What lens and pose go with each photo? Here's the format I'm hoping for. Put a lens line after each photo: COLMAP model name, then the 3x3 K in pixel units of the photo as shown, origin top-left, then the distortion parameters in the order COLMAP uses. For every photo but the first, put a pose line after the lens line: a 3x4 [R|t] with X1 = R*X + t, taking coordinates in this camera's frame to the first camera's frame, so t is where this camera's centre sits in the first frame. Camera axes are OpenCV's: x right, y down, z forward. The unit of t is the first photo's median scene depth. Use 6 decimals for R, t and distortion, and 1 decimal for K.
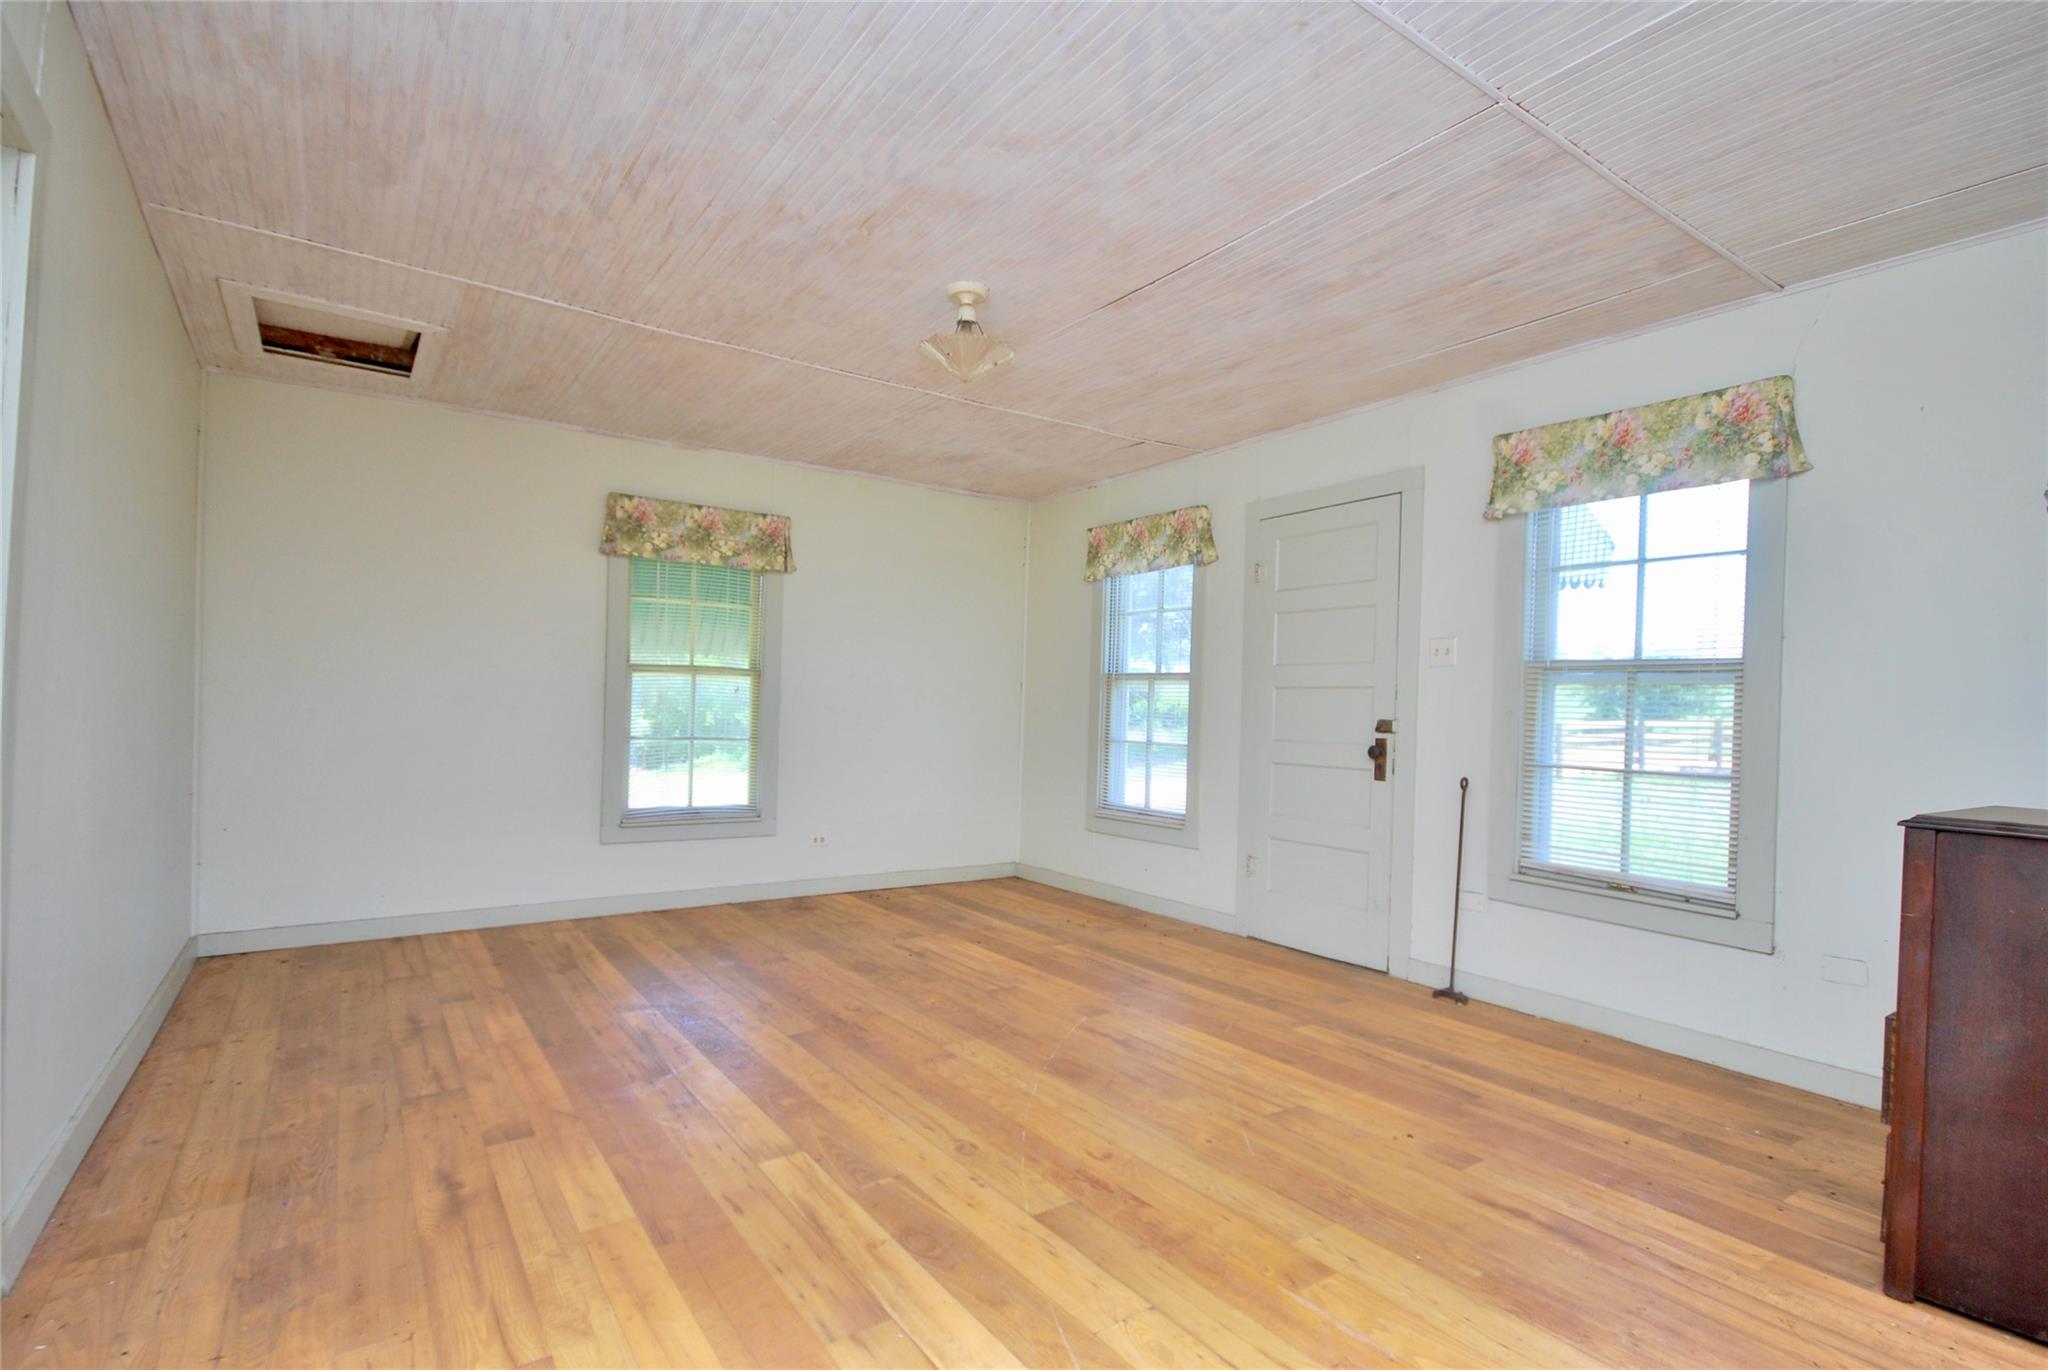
lens RADIAL K [[966.8, 0, 1028.3], [0, 966.8, 697.1], [0, 0, 1]] dist [0.016238, 0.000155]
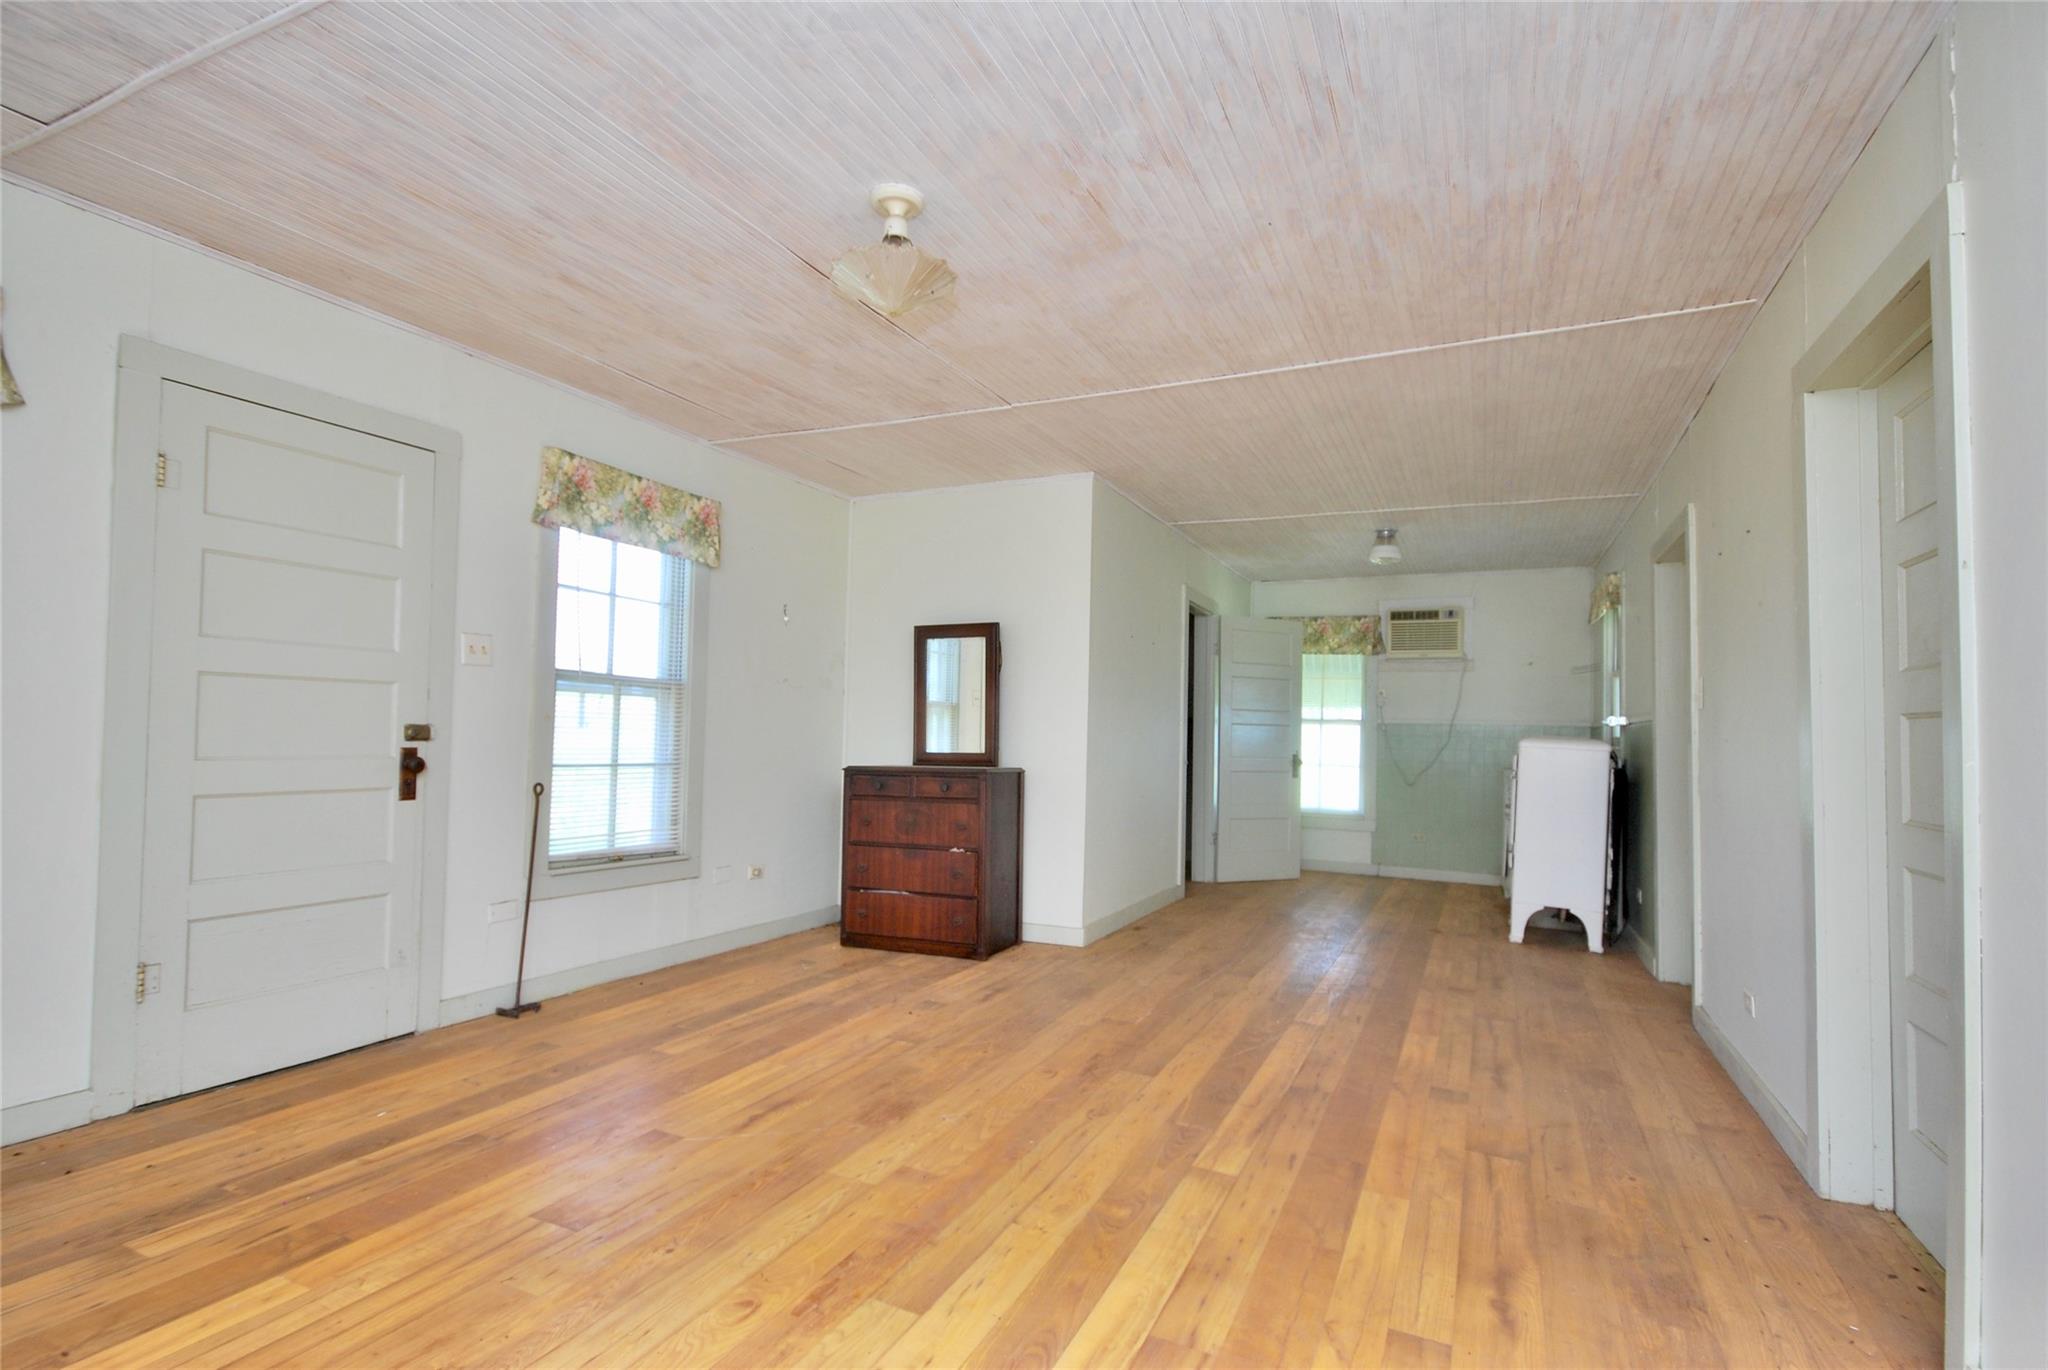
lens RADIAL K [[966.8, 0, 1032.2], [0, 966.8, 696.8], [0, 0, 1]] dist [0.016238, 0.000155]
pose [[-0.487537, -0.000881, 0.873102, -0.773114], [-0.046967, 0.998578, -0.025219, -0.004289], [-0.871838, -0.053302, -0.486885, 1.225984]]
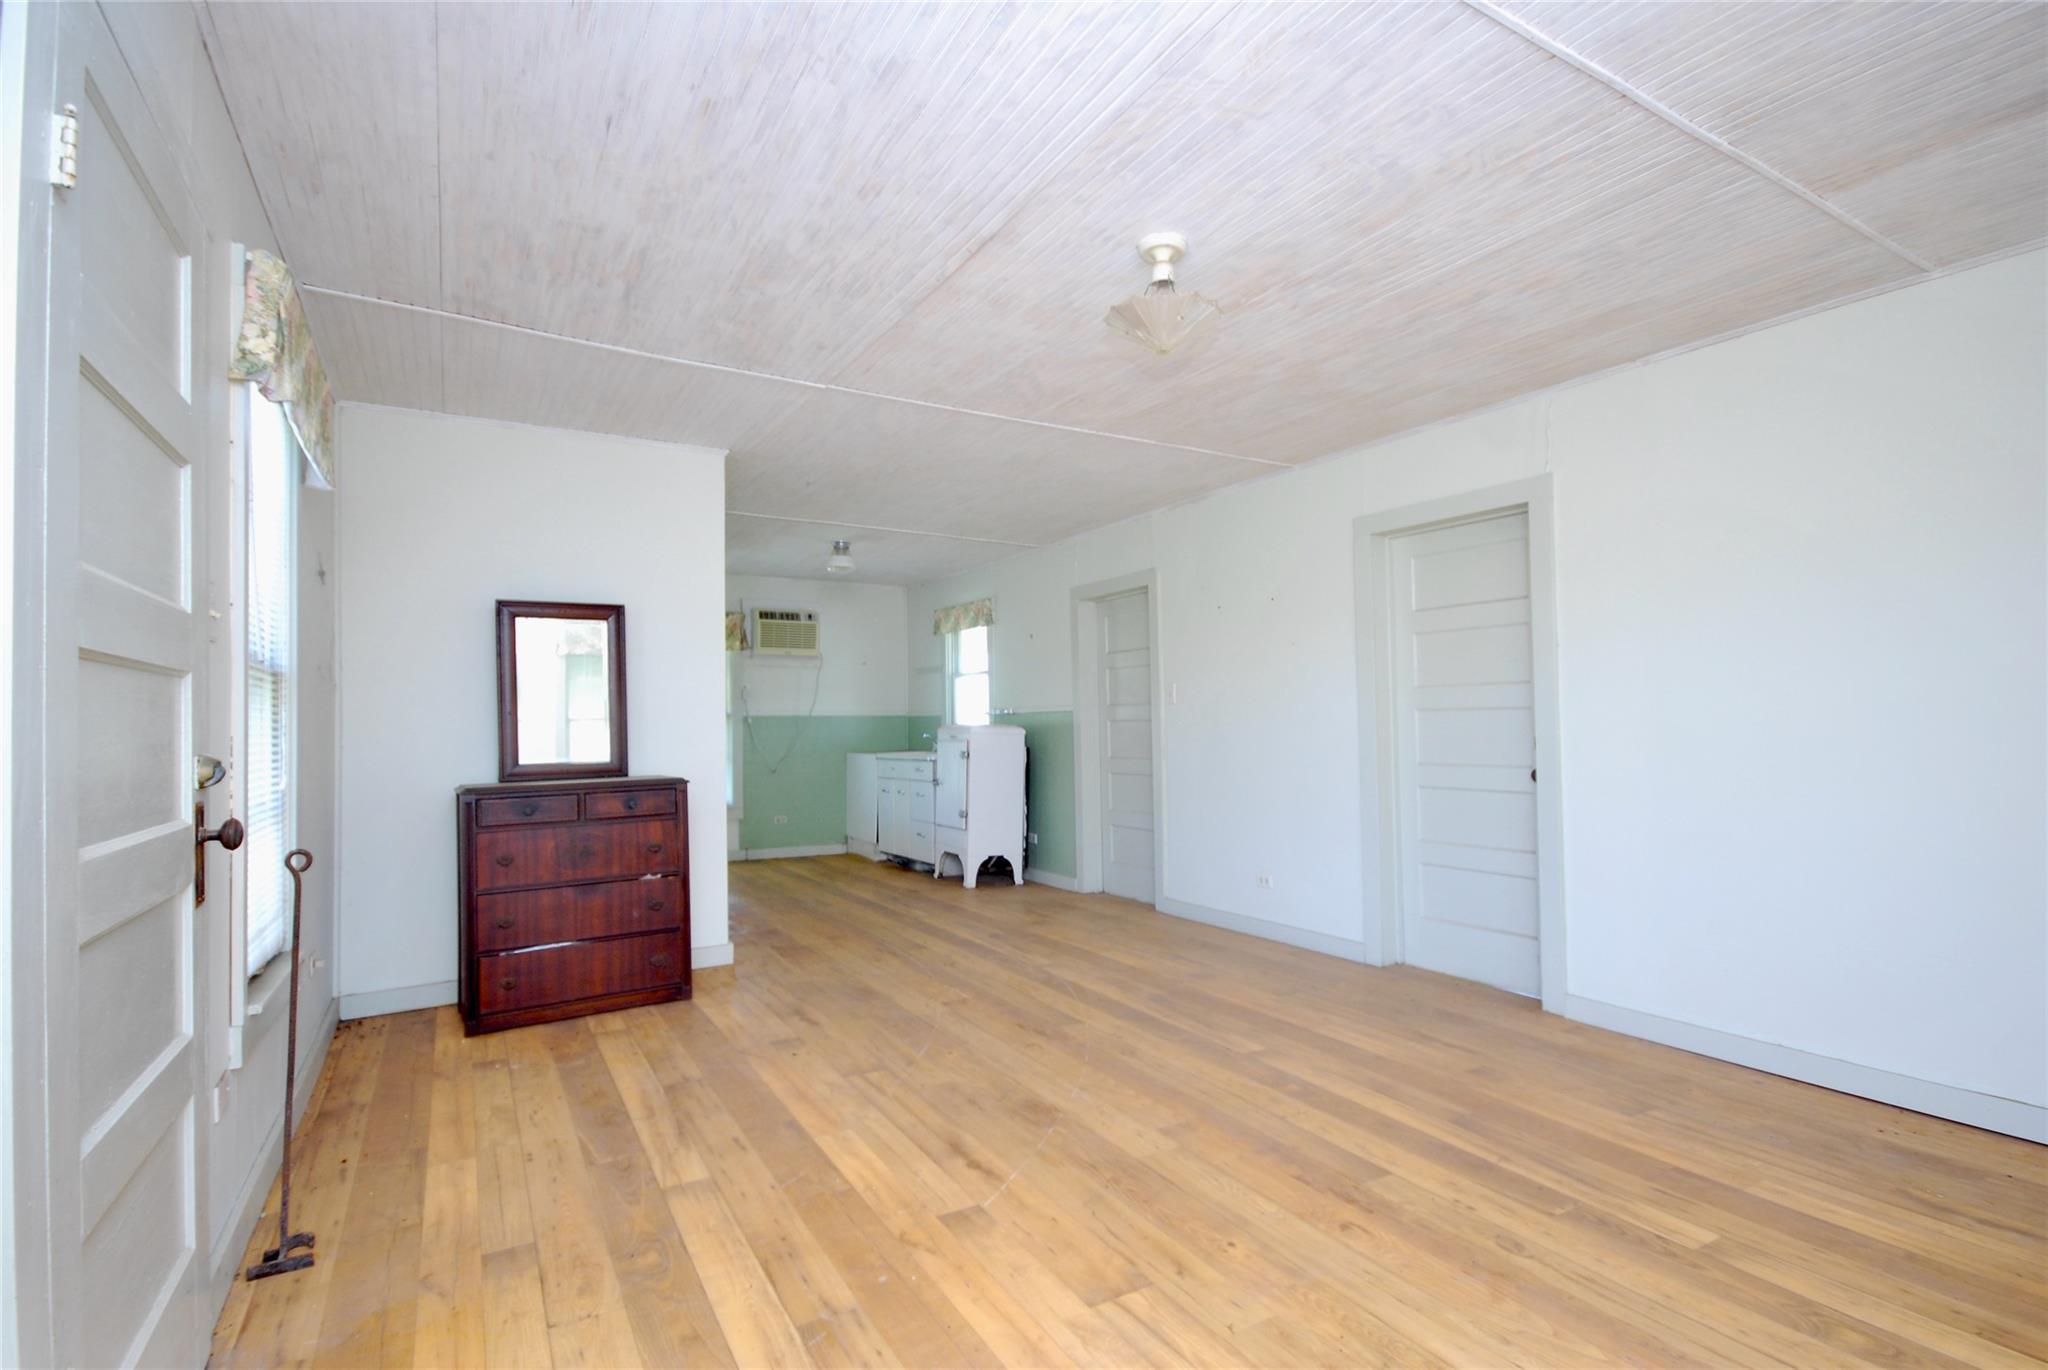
lens RADIAL K [[966.8, 0, 1009.2], [0, 966.8, 705.6], [0, 0, 1]] dist [0.016238, 0.000155]
pose [[-0.994631, -0.014187, 0.102511, -0.022009], [-0.017914, 0.999208, -0.035524, 0.013578], [-0.101926, -0.037170, -0.994097, 1.779027]]
